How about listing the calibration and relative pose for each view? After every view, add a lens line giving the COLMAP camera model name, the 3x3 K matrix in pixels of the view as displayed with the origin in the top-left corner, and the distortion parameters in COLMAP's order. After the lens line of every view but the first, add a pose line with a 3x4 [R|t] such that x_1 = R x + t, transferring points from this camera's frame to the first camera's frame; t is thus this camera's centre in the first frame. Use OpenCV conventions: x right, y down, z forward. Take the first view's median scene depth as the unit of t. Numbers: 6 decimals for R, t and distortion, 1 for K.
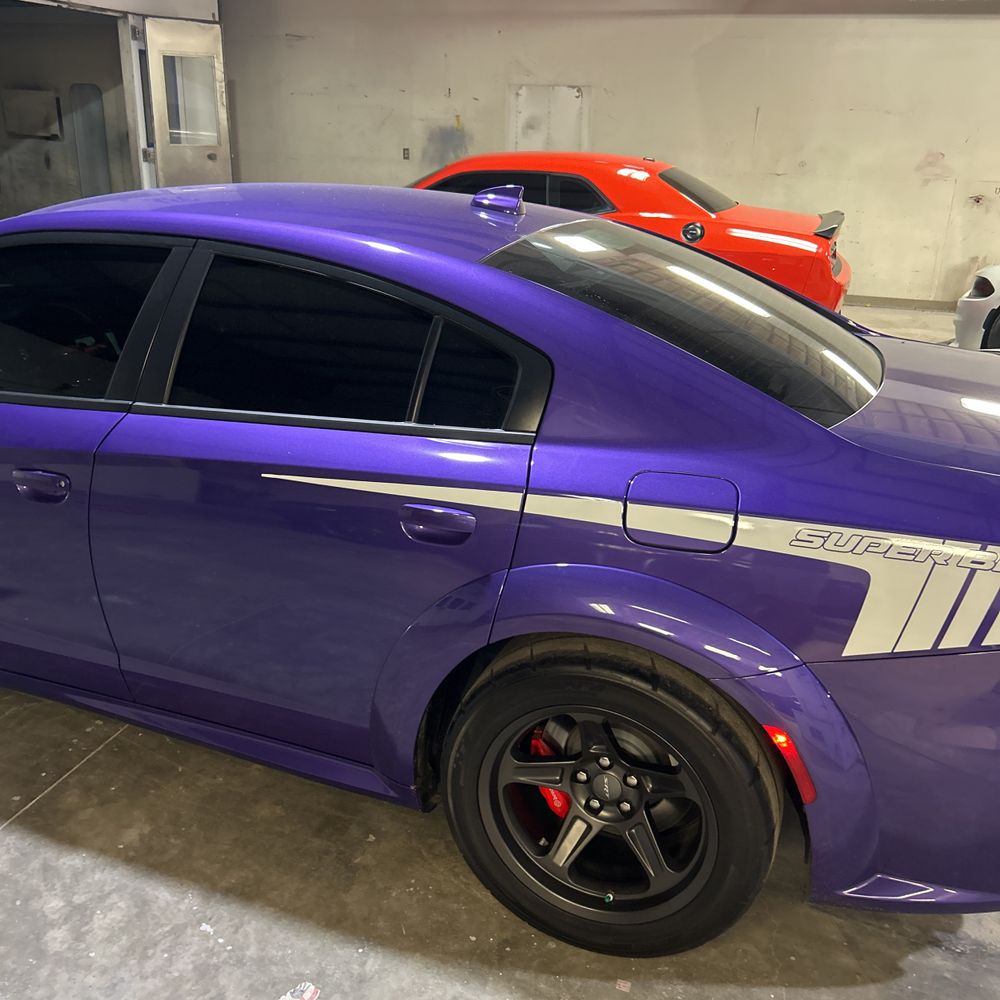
lens RADIAL K [[1006.2, 0, 500.0], [0, 1006.2, 500.0], [0, 0, 1]] dist [0.023197, -0.026229]
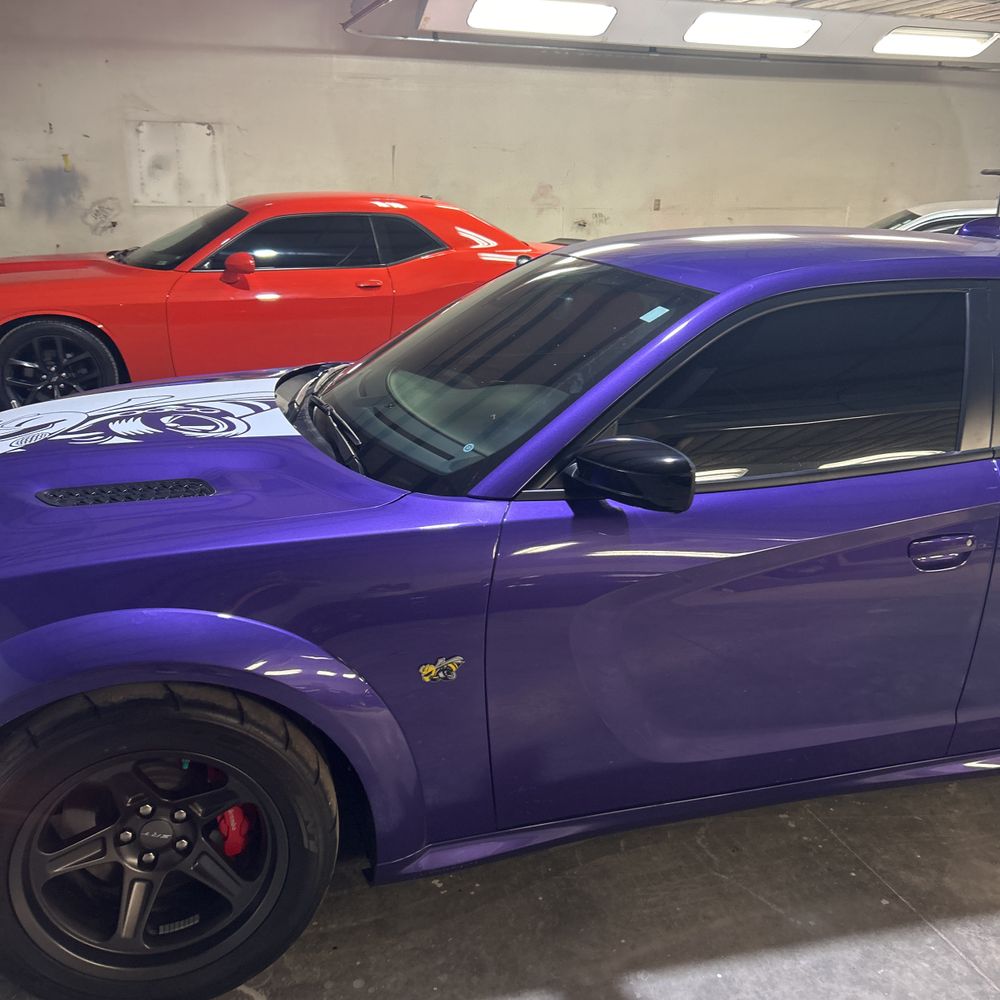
lens RADIAL K [[1020.2, 0, 486.4], [0, 1020.2, 503.7], [0, 0, 1]] dist [0.011420, -0.001097]
pose [[0.809770, -0.195990, 0.553046, -1.372974], [0.213200, 0.976422, 0.033860, -0.186828], [-0.546642, 0.090491, 0.832462, 0.445608]]
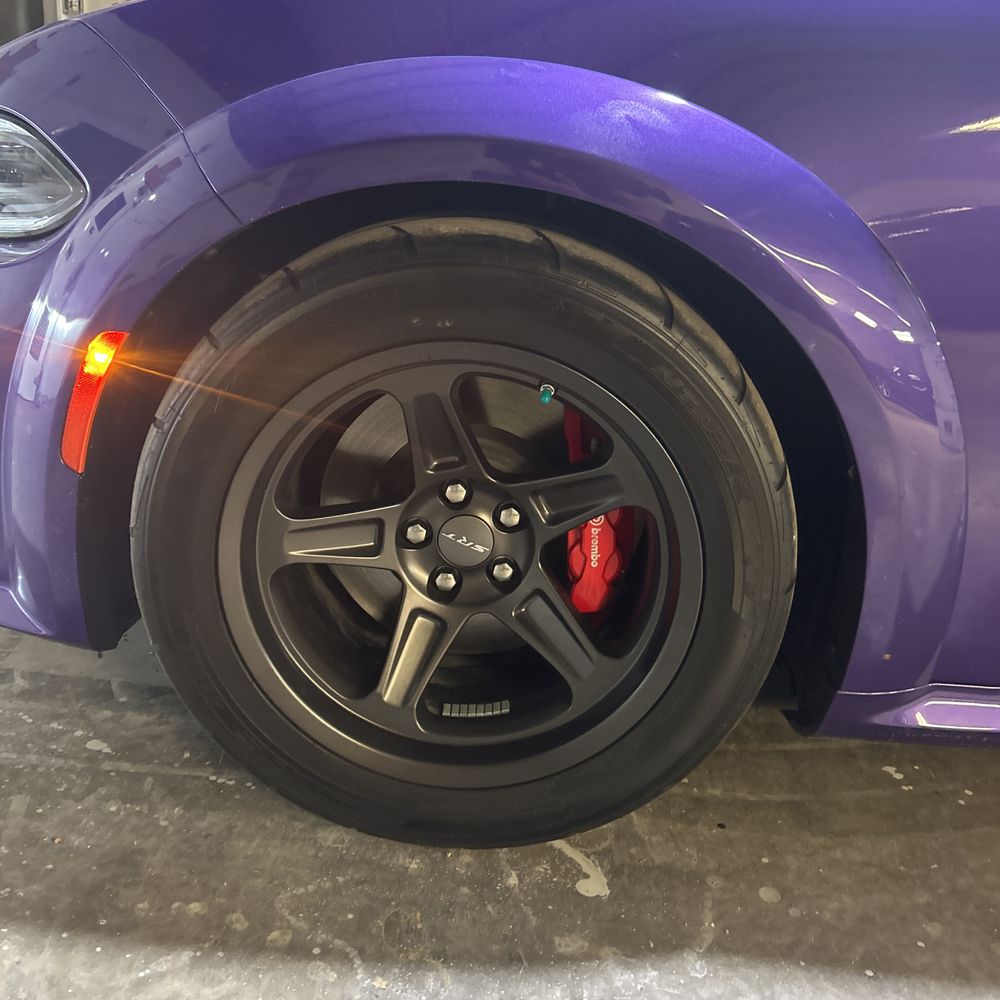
lens RADIAL K [[1034.1, 0, 498.3], [0, 1034.1, 482.0], [0, 0, 1]] dist [0.026126, -0.021450]
pose [[0.946251, -0.058028, 0.318185, -1.315831], [0.055235, 0.998315, 0.017801, 0.026157], [-0.318681, 0.000731, 0.947862, 0.879157]]
